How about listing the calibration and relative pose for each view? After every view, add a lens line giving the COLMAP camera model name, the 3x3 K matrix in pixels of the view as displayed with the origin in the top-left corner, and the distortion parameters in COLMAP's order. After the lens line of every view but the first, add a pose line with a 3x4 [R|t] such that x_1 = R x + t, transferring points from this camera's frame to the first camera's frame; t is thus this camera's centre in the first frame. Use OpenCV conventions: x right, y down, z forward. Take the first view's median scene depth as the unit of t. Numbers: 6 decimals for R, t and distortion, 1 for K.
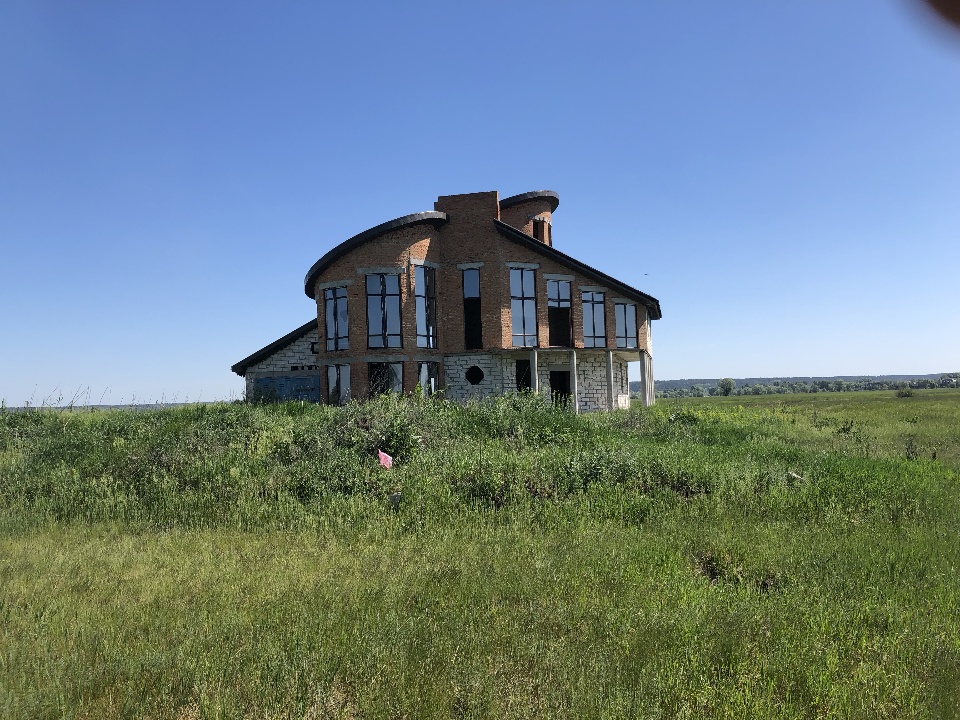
lens RADIAL K [[783.9, 0, 476.1], [0, 783.9, 387.8], [0, 0, 1]] dist [0.061953, -0.036614]
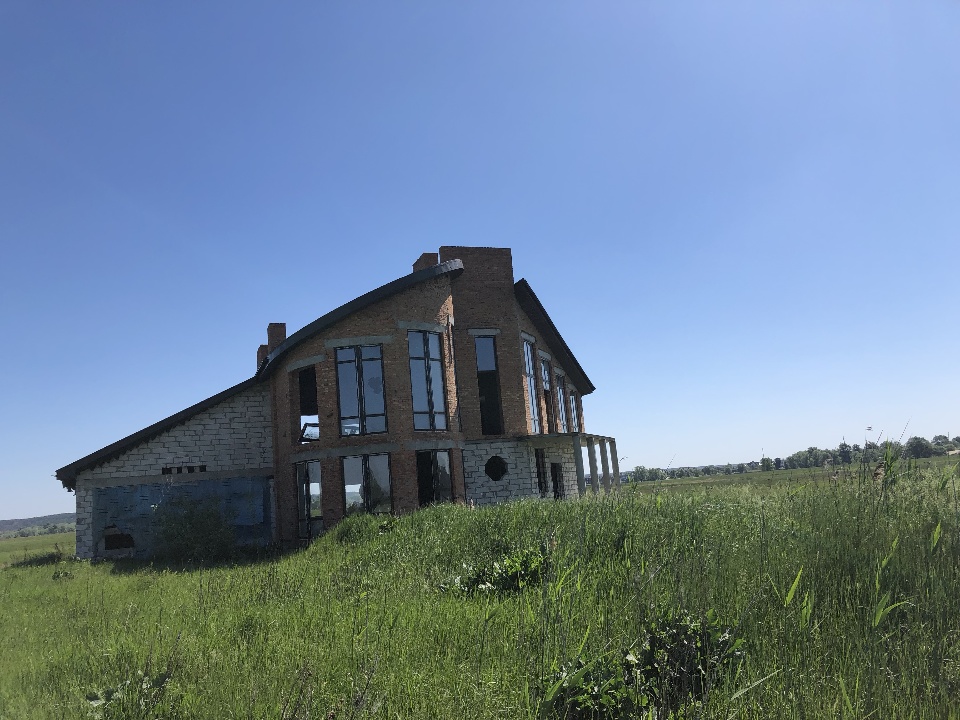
lens RADIAL K [[783.9, 0, 472.9], [0, 783.9, 358.3], [0, 0, 1]] dist [0.061953, -0.036614]
pose [[0.832019, 0.058678, 0.551636, -0.454065], [0.045135, 0.983933, -0.172738, 0.010607], [-0.552909, 0.168619, 0.816002, 0.340655]]
